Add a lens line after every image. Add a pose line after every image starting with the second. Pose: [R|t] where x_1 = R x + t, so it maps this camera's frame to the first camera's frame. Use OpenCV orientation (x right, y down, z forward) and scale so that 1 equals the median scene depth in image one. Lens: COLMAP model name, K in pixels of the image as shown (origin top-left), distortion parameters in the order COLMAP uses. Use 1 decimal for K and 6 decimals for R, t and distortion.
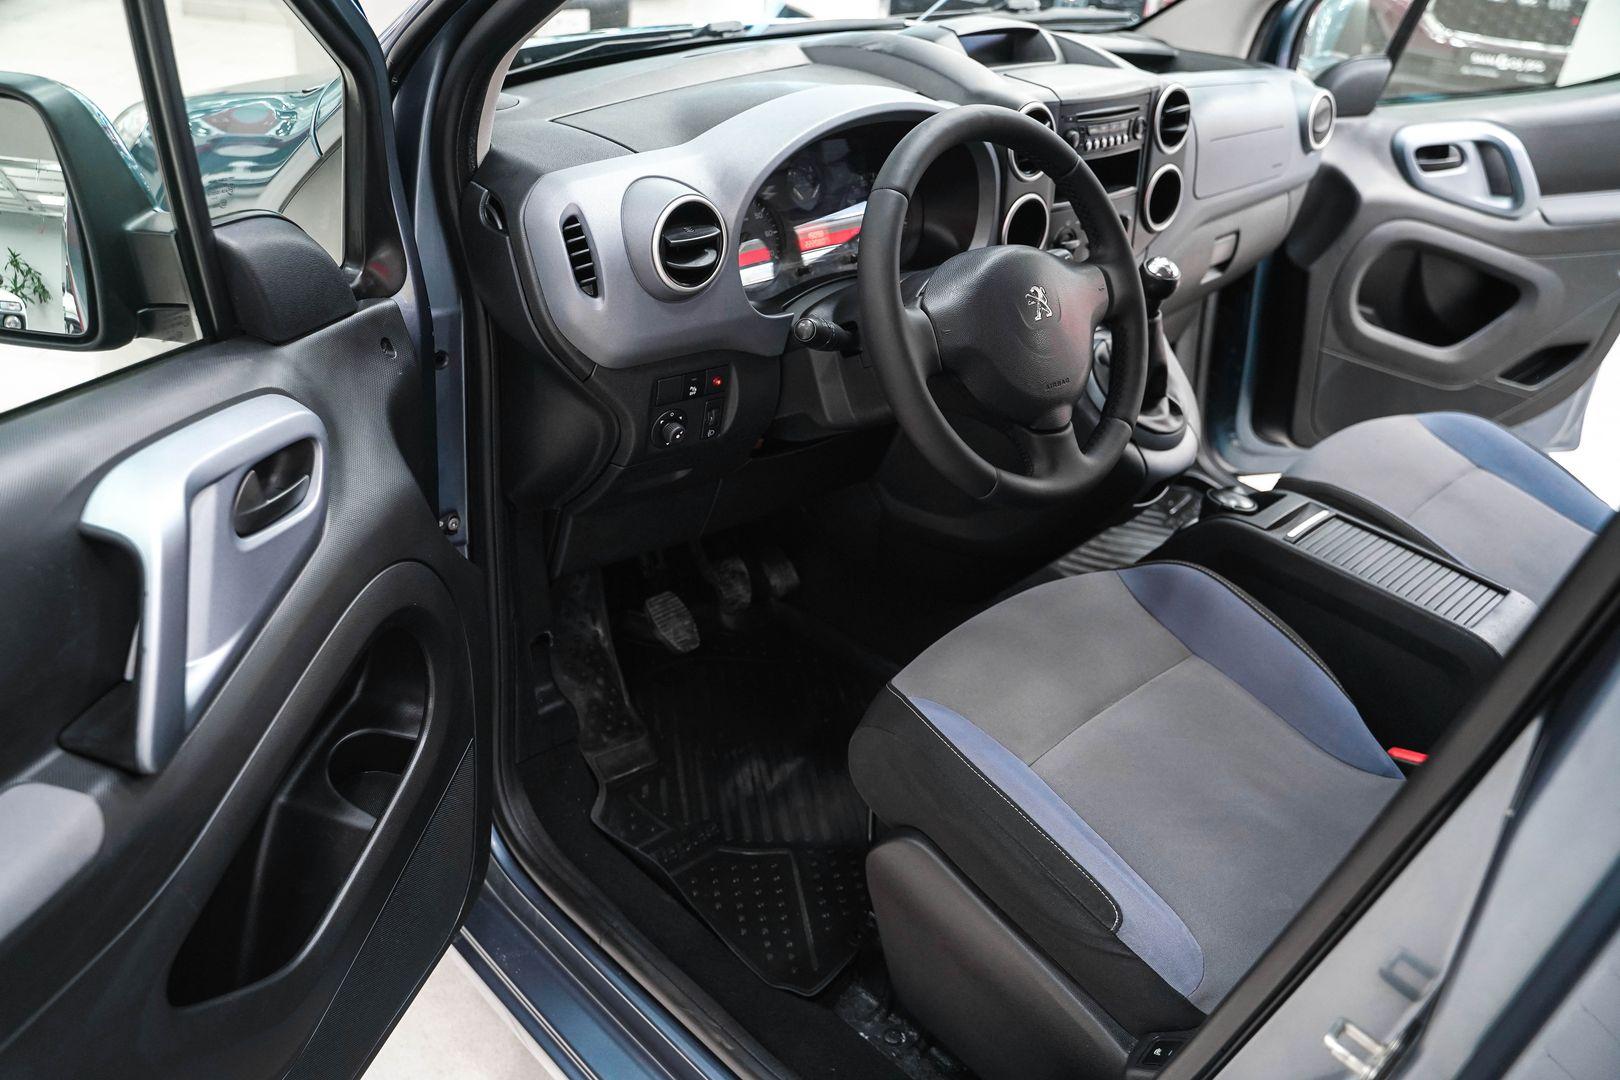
lens RADIAL K [[1307.1, 0, 810.0], [0, 1307.1, 540.0], [0, 0, 1]] dist [-0.123417, 0.099348]
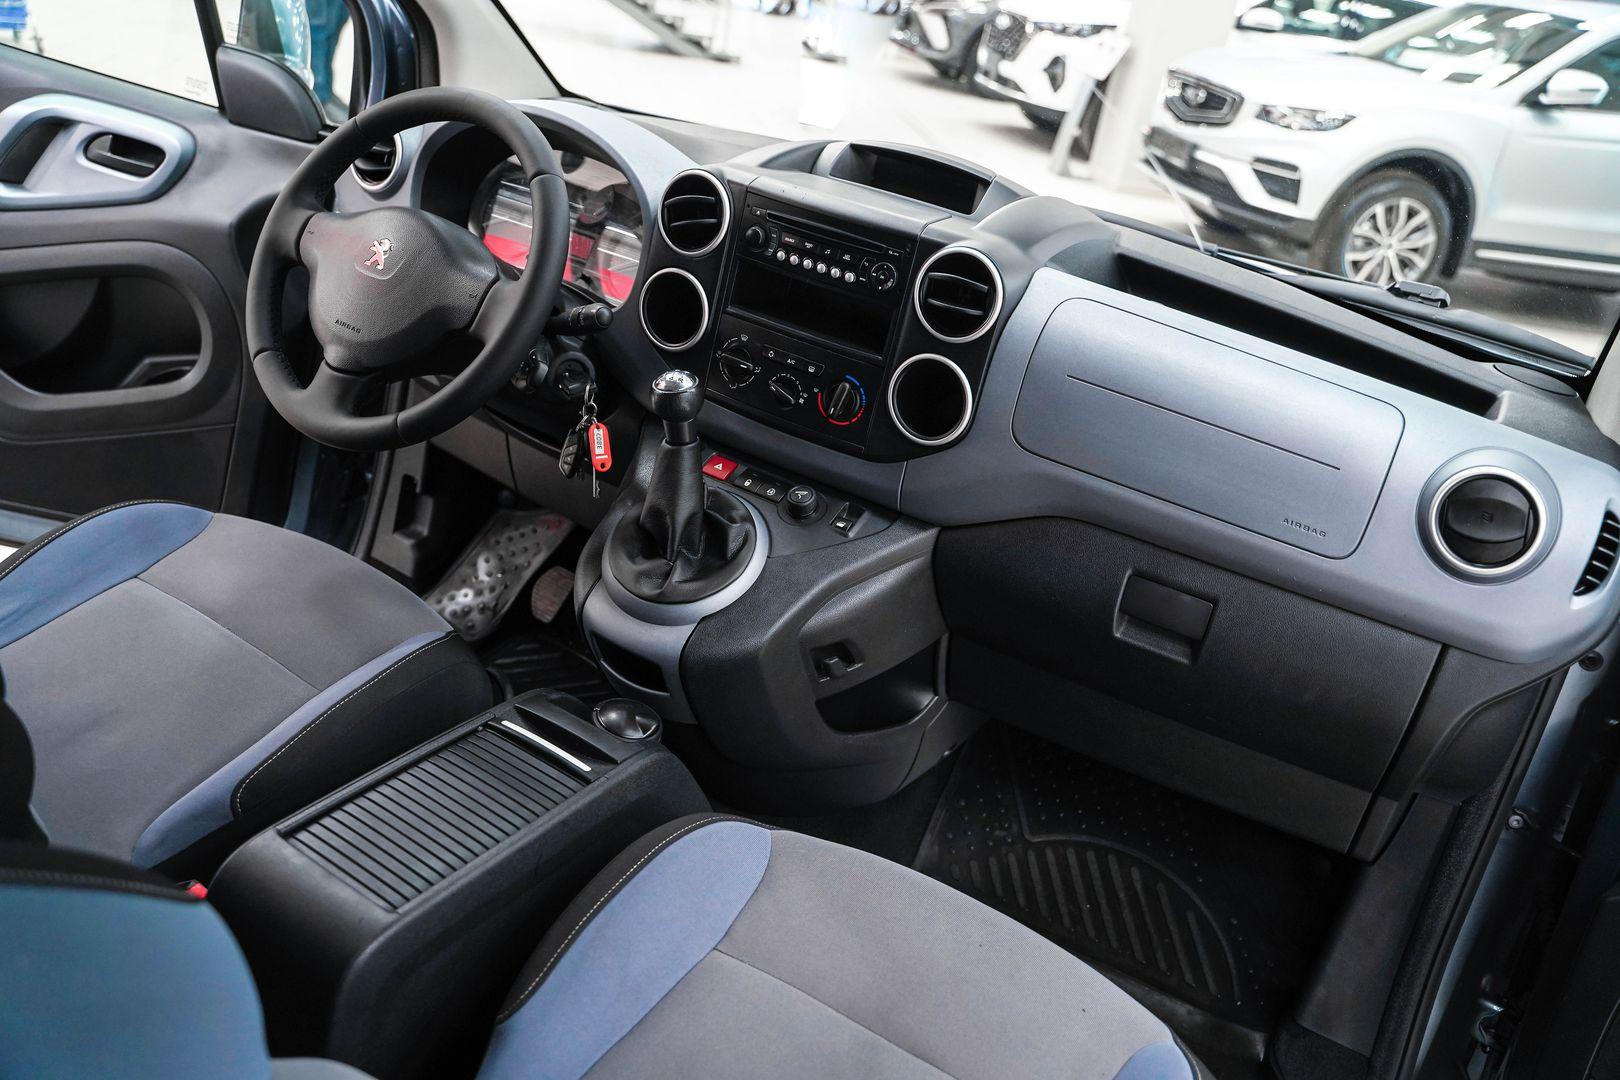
lens RADIAL K [[1307.1, 0, 810.0], [0, 1307.1, 540.0], [0, 0, 1]] dist [-0.123417, 0.099348]
pose [[0.260780, 0.372288, -0.890728, 0.969391], [-0.614469, 0.775635, 0.144285, -0.279076], [0.744595, 0.509698, 0.431029, 0.701834]]
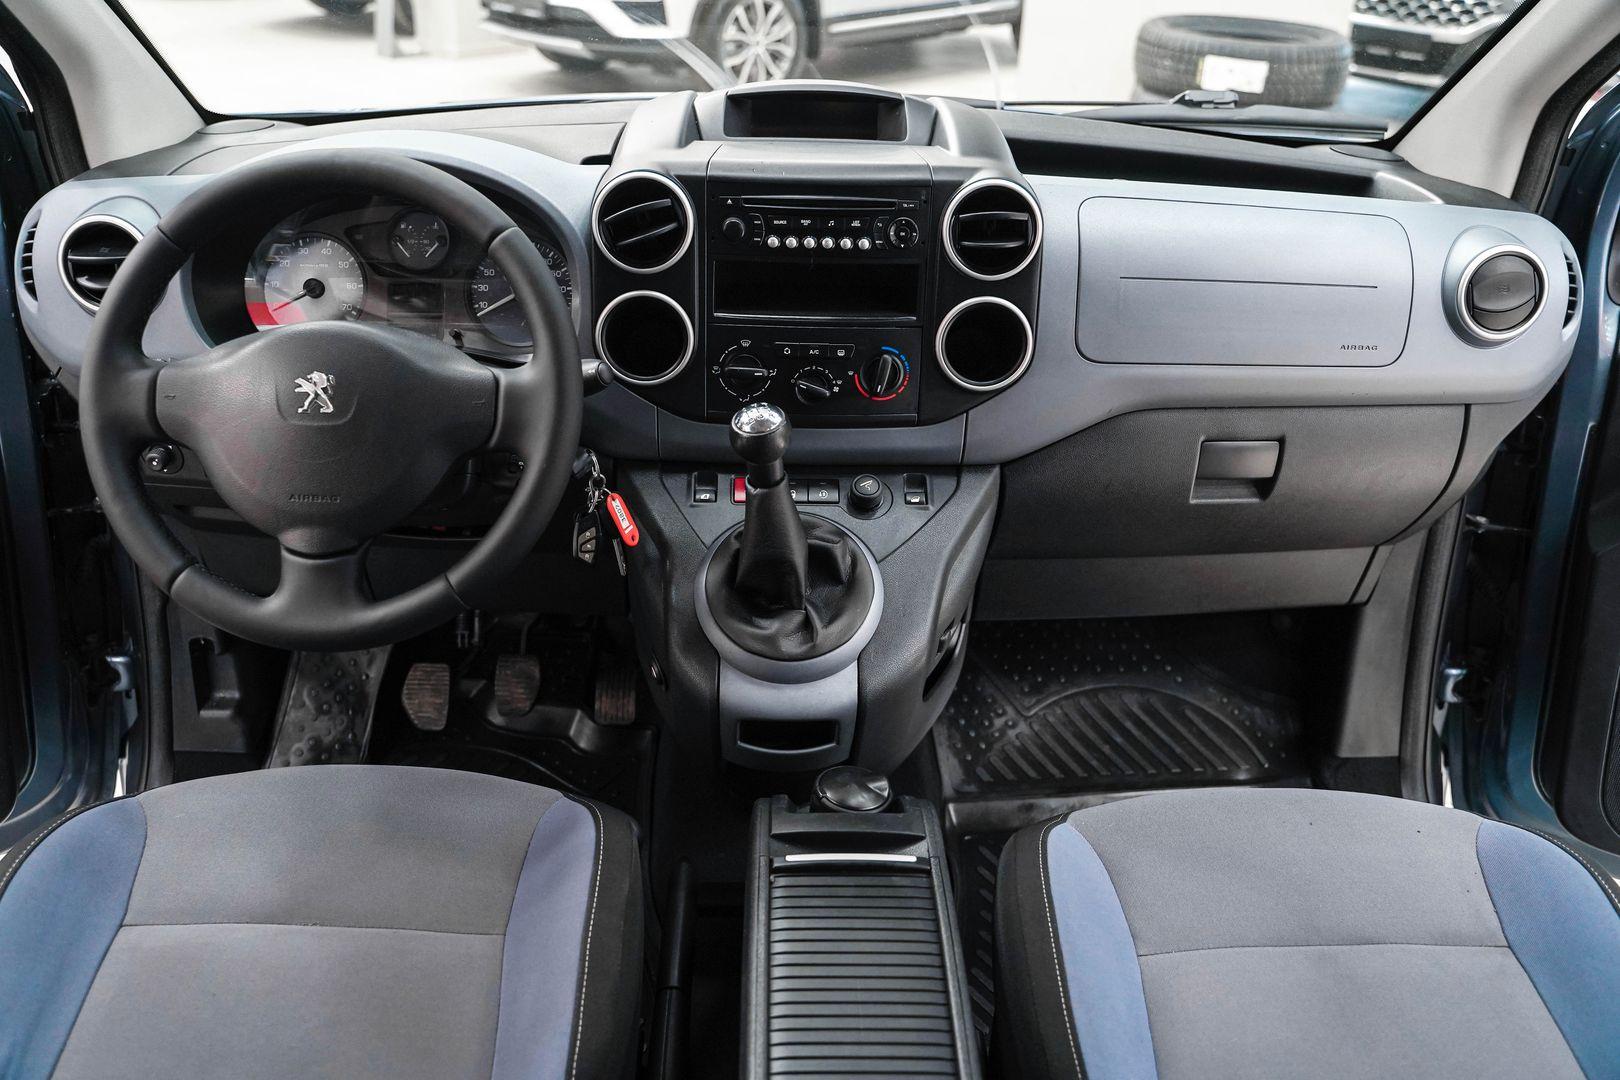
lens RADIAL K [[1307.1, 0, 810.0], [0, 1307.1, 540.0], [0, 0, 1]] dist [-0.123417, 0.099348]
pose [[0.735505, 0.259448, -0.625875, 0.691386], [-0.313506, 0.949255, 0.025079, -0.161191], [0.600622, 0.177770, 0.779520, 0.440253]]
